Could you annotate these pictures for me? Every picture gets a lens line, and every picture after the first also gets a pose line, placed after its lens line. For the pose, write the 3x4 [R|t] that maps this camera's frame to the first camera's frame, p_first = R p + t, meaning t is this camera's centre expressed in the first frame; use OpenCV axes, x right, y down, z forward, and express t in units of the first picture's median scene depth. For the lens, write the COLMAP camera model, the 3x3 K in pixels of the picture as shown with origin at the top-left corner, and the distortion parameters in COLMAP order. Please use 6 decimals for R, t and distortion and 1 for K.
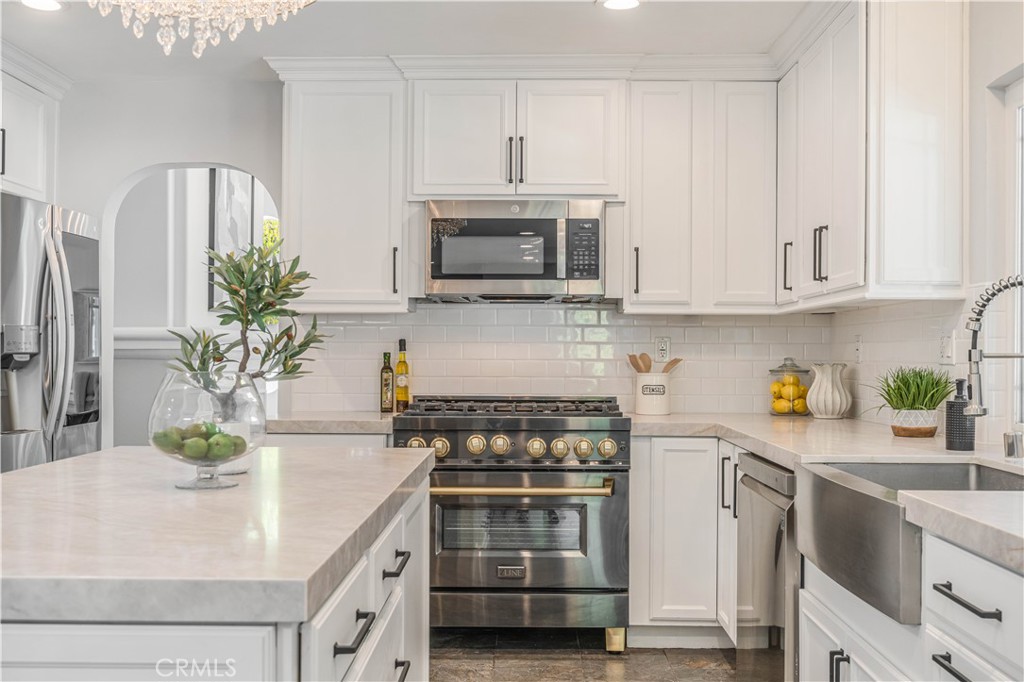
lens RADIAL K [[967.5, 0, 513.3], [0, 967.5, 340.5], [0, 0, 1]] dist [-0.003625, 0.000000]
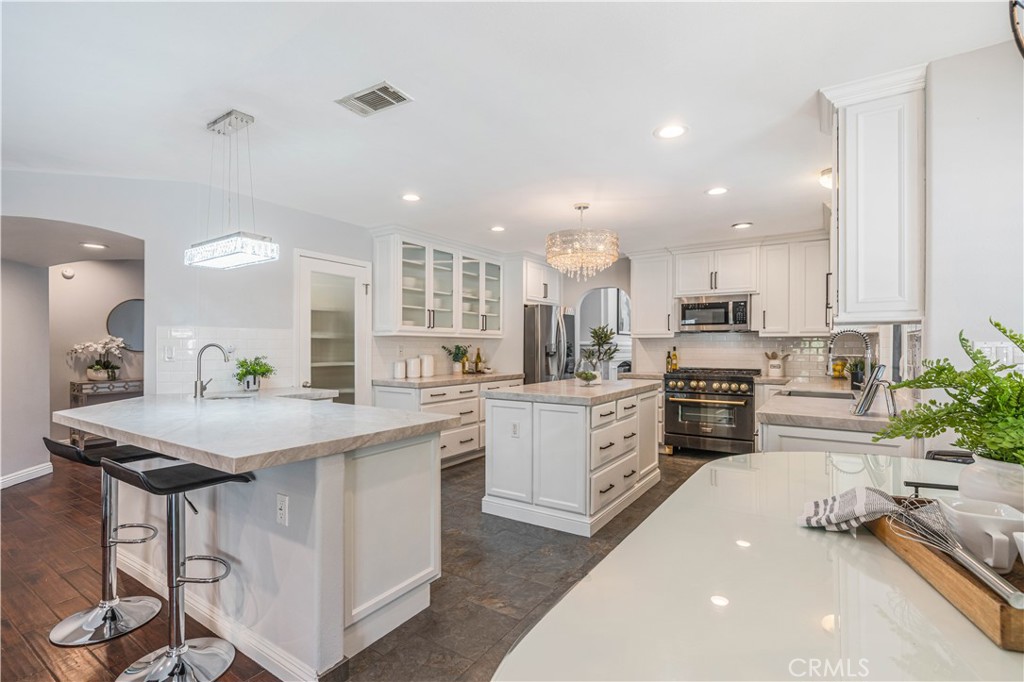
lens RADIAL K [[471.0, 0, 513.6], [0, 471.0, 344.5], [0, 0, 1]] dist [-0.013950, 0.000649]
pose [[0.841036, -0.005547, -0.540951, 0.244459], [0.009685, 0.999942, 0.004805, -0.019743], [0.540893, -0.009280, 0.841040, -0.415743]]
